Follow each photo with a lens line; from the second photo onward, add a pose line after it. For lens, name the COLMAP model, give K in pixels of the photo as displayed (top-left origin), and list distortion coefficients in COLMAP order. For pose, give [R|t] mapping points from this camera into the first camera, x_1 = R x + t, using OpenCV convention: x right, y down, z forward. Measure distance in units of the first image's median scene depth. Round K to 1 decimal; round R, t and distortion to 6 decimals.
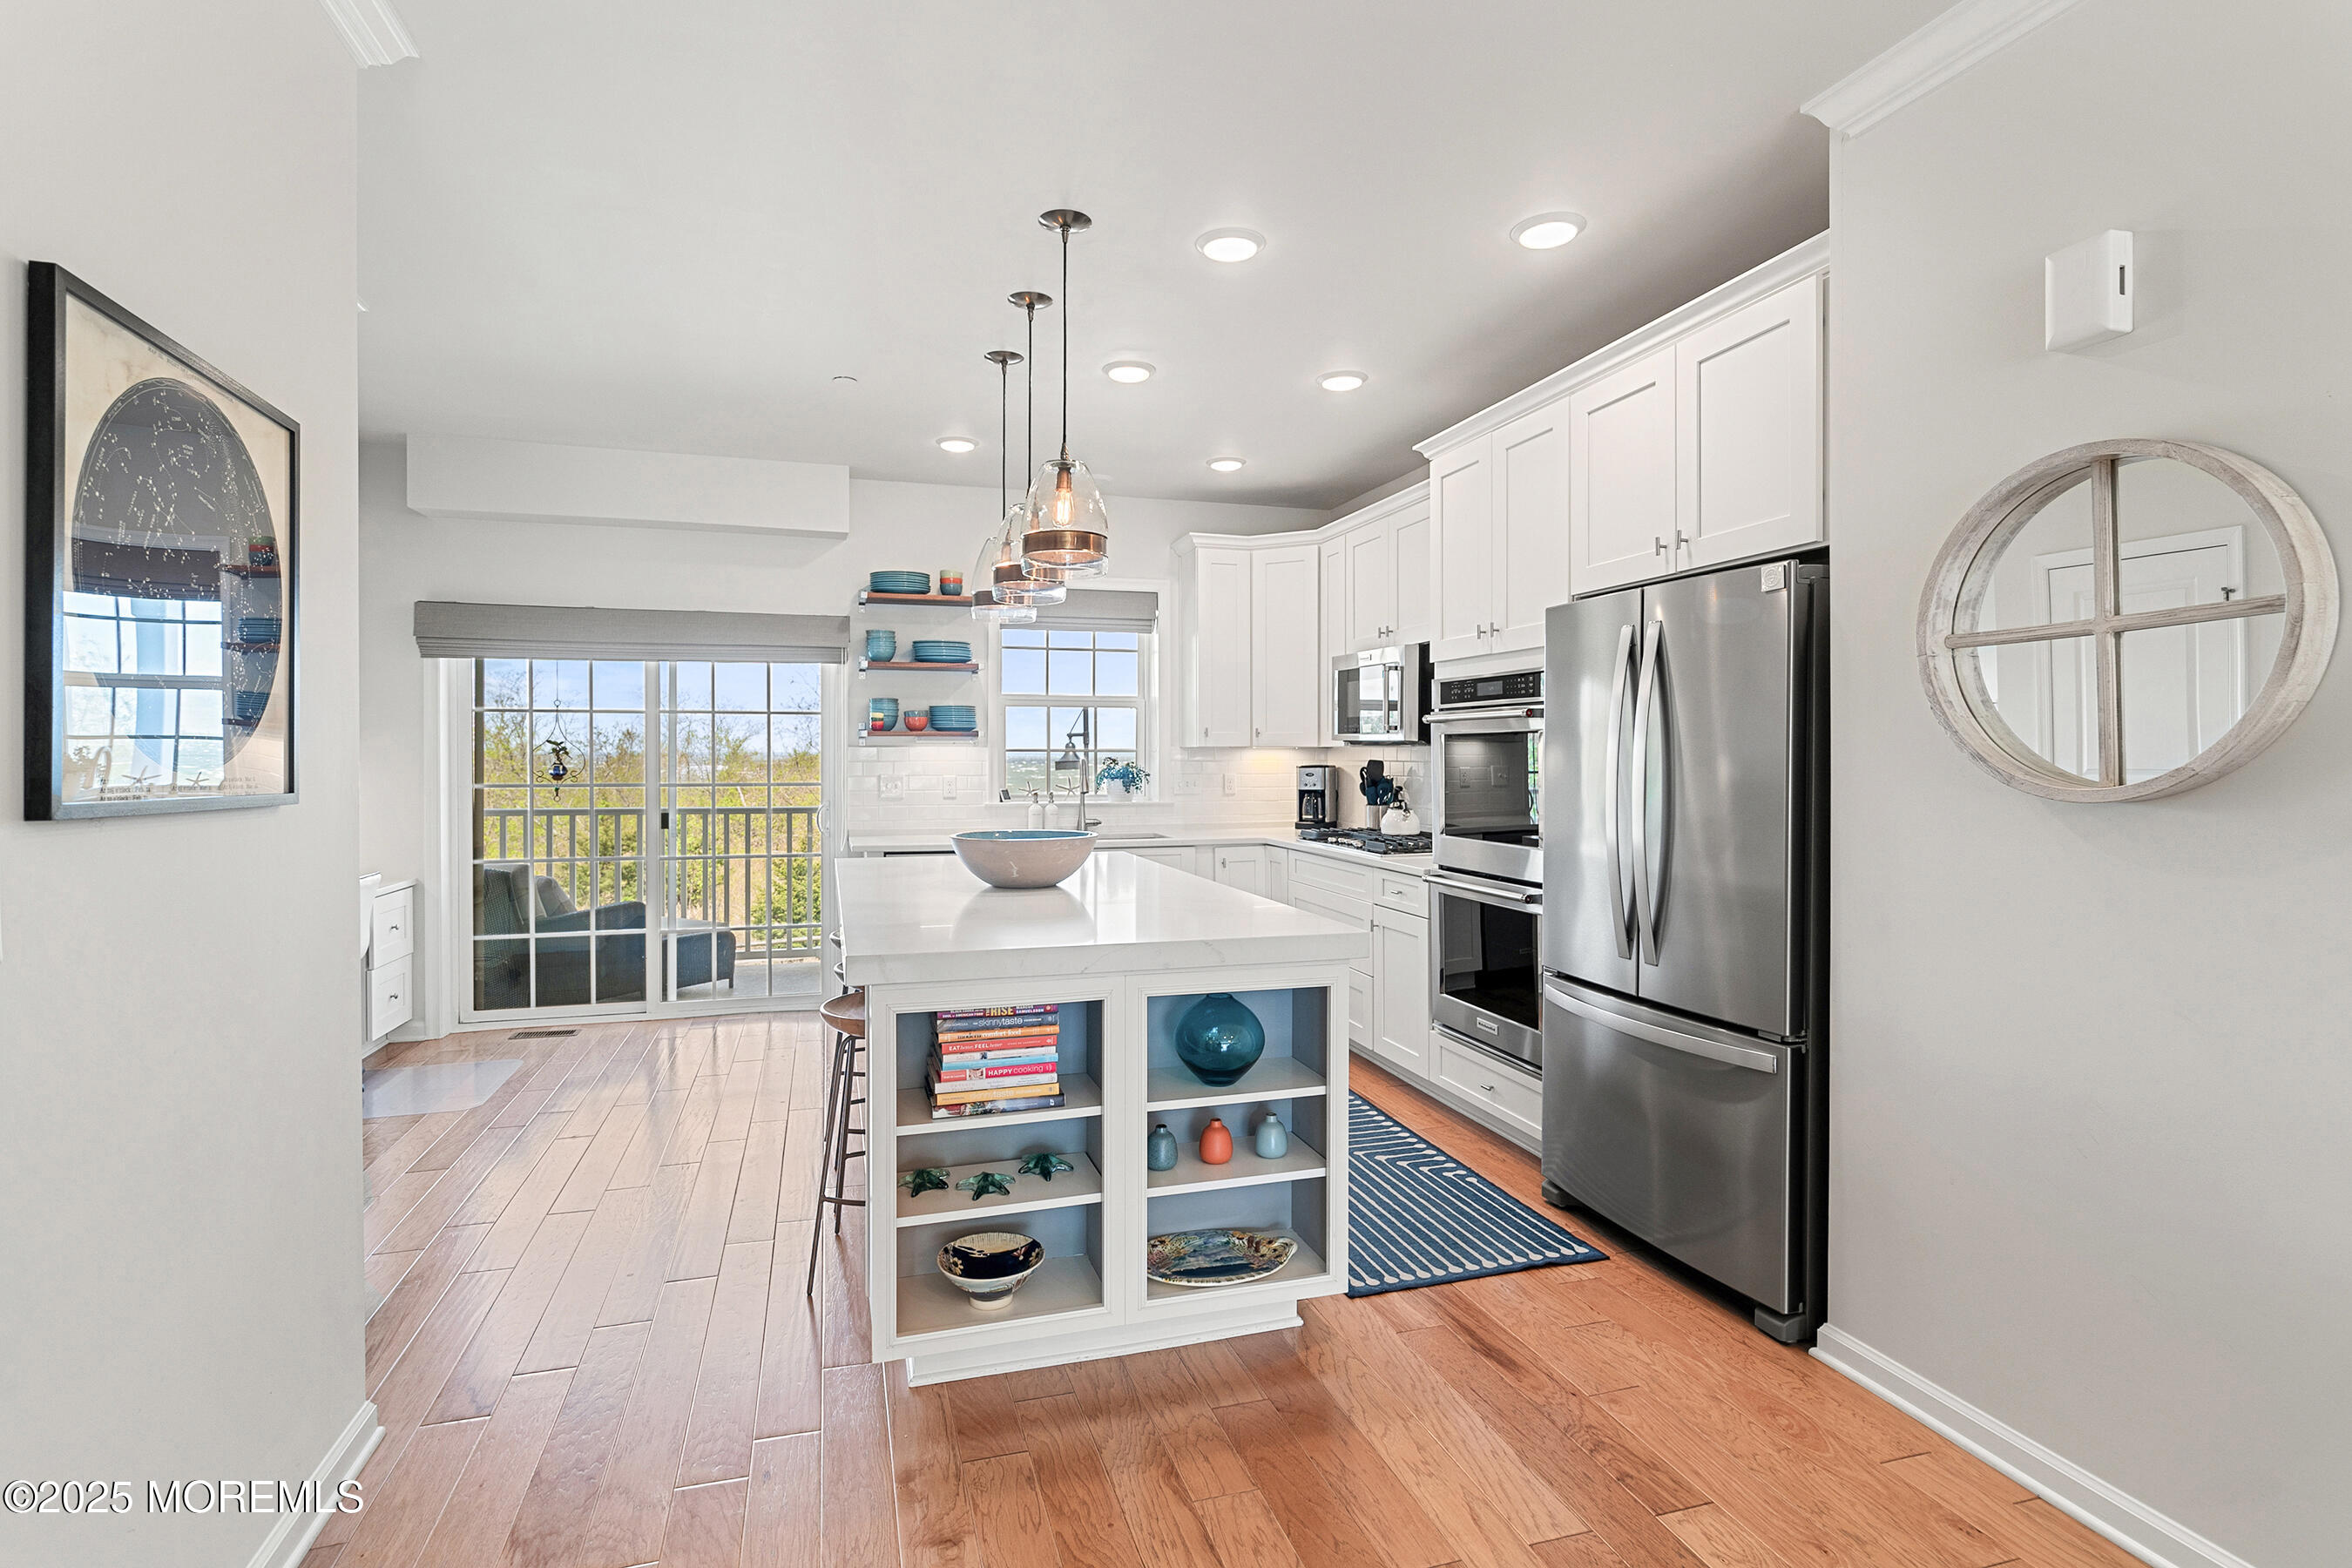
lens RADIAL K [[1182.5, 0, 1181.6], [0, 1182.5, 765.8], [0, 0, 1]] dist [0.002206, 0.000417]
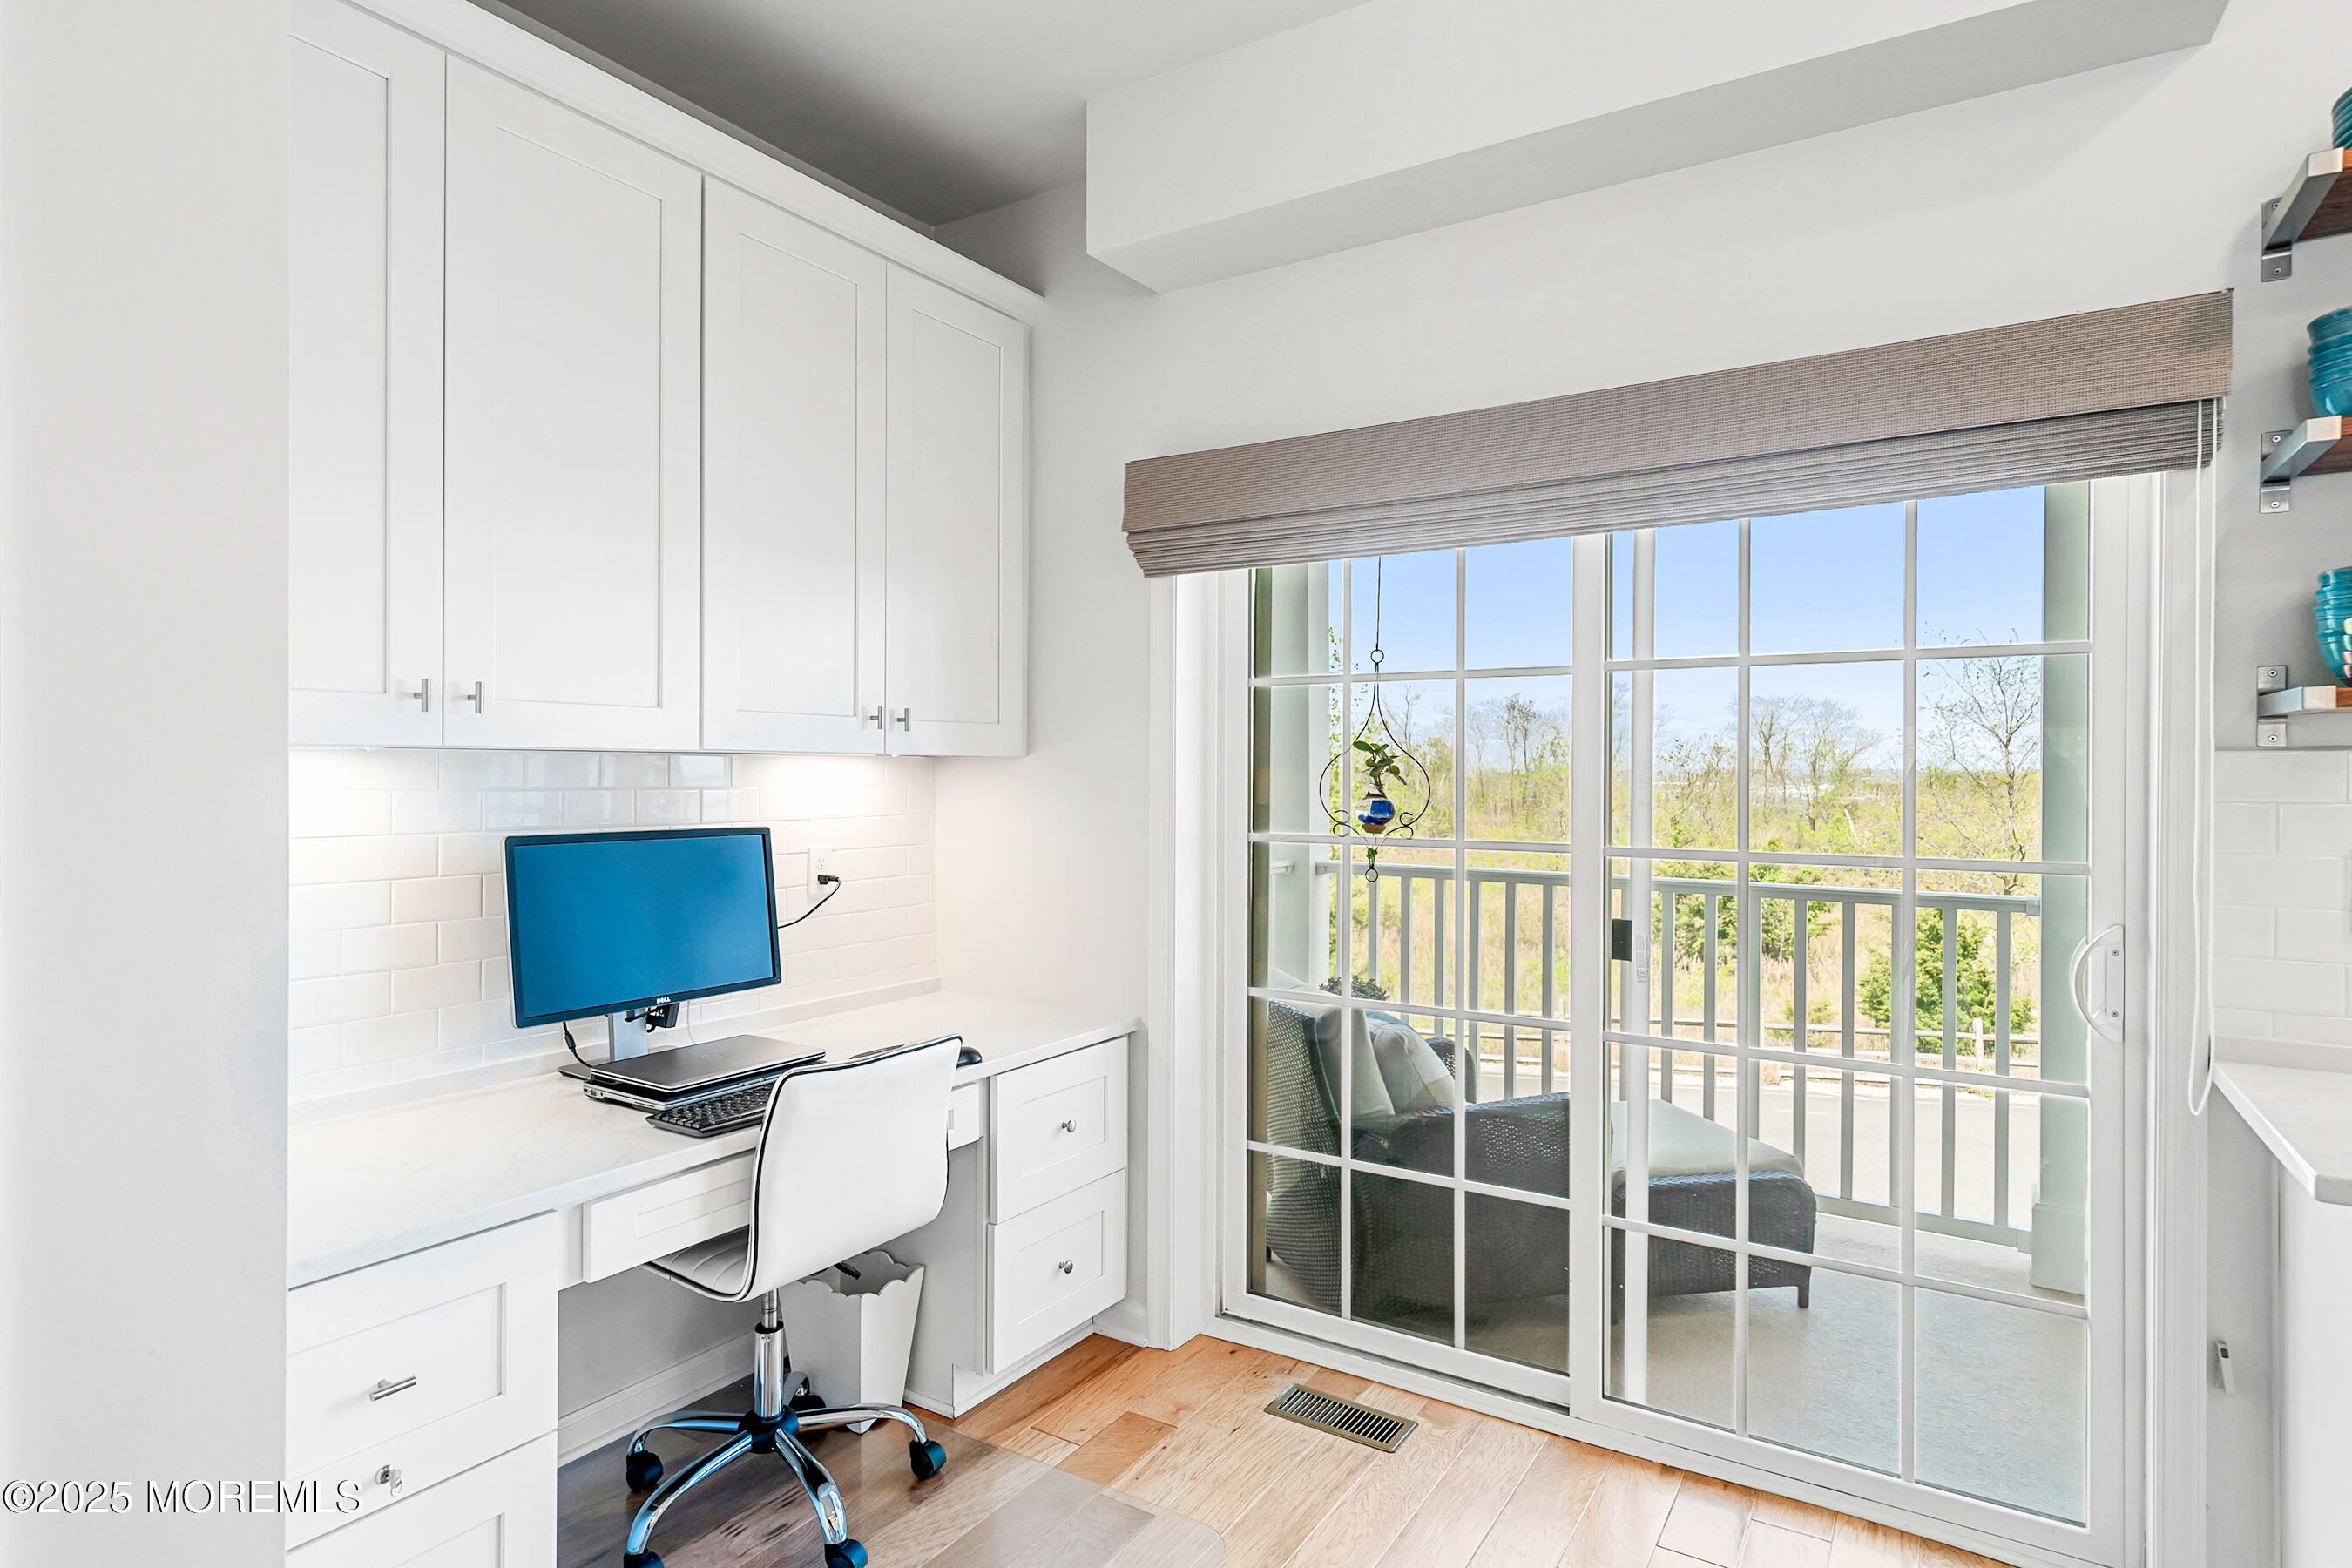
lens RADIAL K [[1237.8, 0, 1178.6], [0, 1237.8, 776.8], [0, 0, 1]] dist [0.001231, 0.000480]
pose [[0.657098, 0.007343, -0.753769, -0.223572], [-0.011244, 0.999937, -0.000061, -0.007184], [0.753721, 0.008515, 0.657139, 0.621820]]
